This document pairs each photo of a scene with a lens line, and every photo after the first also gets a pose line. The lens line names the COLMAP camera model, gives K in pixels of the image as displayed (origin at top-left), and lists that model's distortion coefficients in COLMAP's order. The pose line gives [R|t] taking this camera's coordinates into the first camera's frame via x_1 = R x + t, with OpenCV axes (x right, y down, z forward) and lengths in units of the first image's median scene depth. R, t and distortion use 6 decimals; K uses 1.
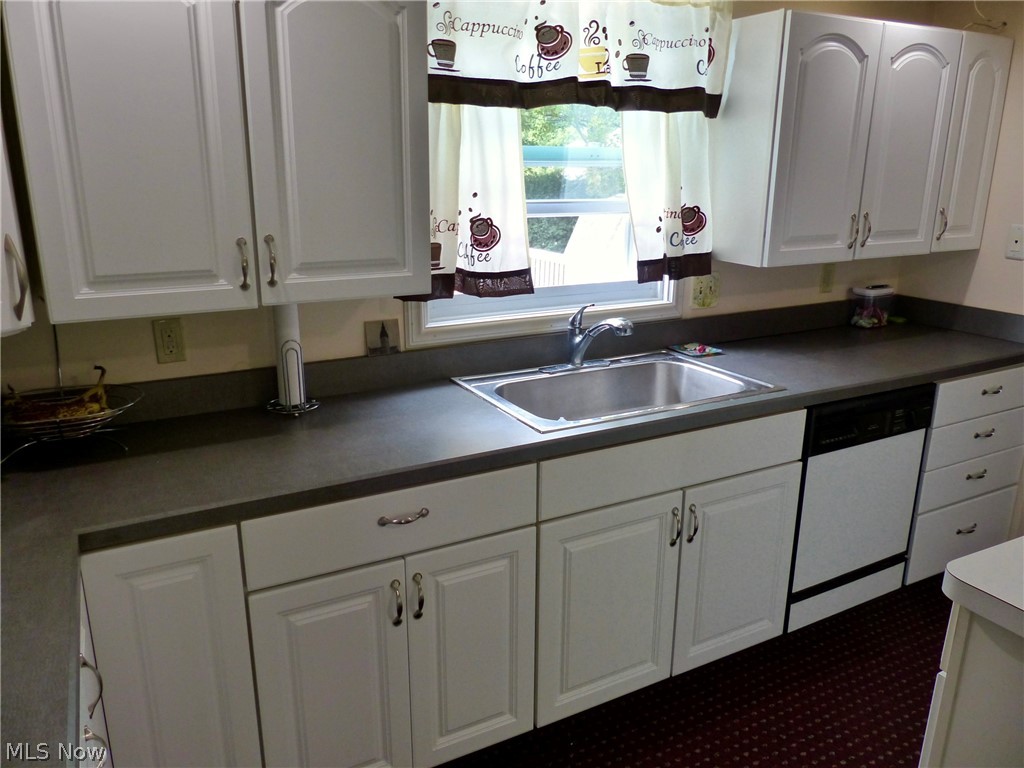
lens RADIAL K [[772.2, 0, 506.3], [0, 772.2, 382.5], [0, 0, 1]] dist [-0.028394, 0.027082]
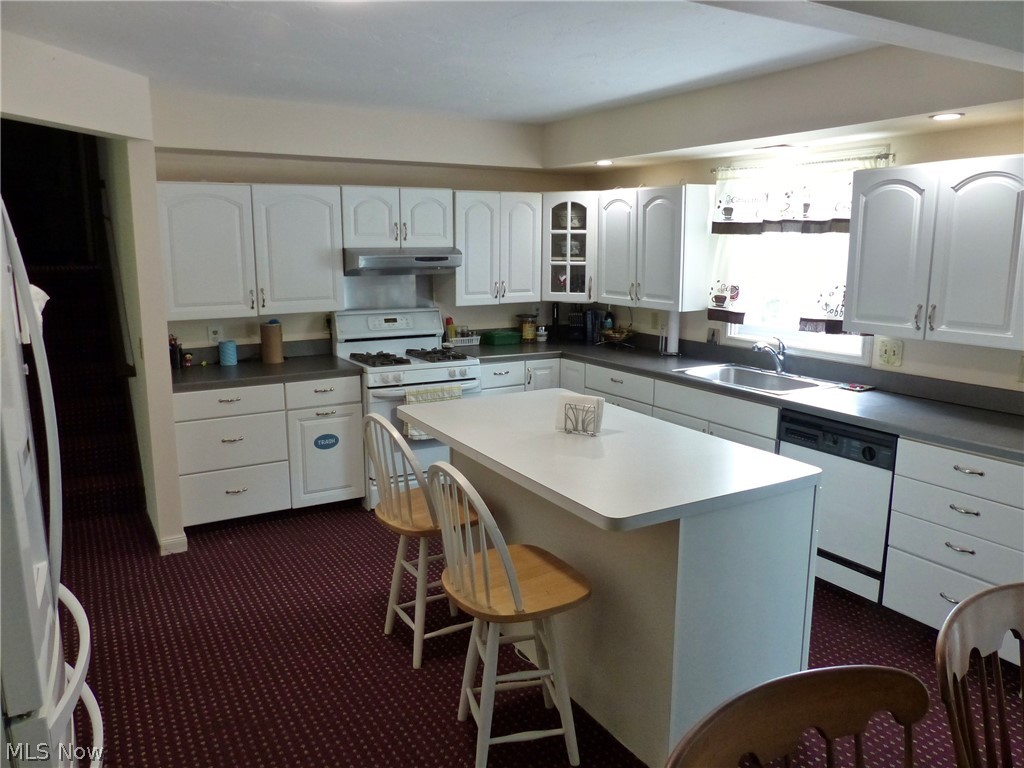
lens RADIAL K [[772.2, 0, 501.7], [0, 772.2, 374.5], [0, 0, 1]] dist [-0.028394, 0.027082]
pose [[0.028647, 0.168489, -0.985287, 1.842707], [-0.270880, 0.950117, 0.154599, -0.120213], [0.962187, 0.262466, 0.072858, 0.262260]]
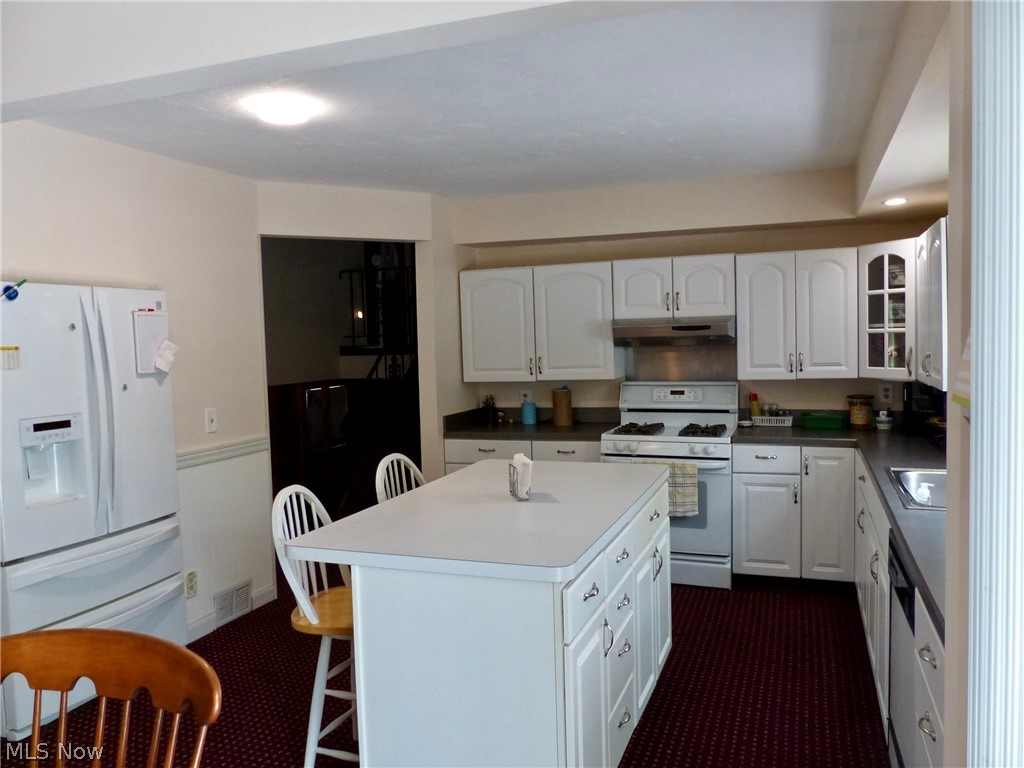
lens RADIAL K [[772.2, 0, 504.8], [0, 772.2, 387.4], [0, 0, 1]] dist [-0.028394, 0.027082]
pose [[-0.748279, 0.053755, -0.661202, 1.423126], [-0.159363, 0.952958, 0.257825, -0.324407], [0.643958, 0.298296, -0.704513, 1.245058]]
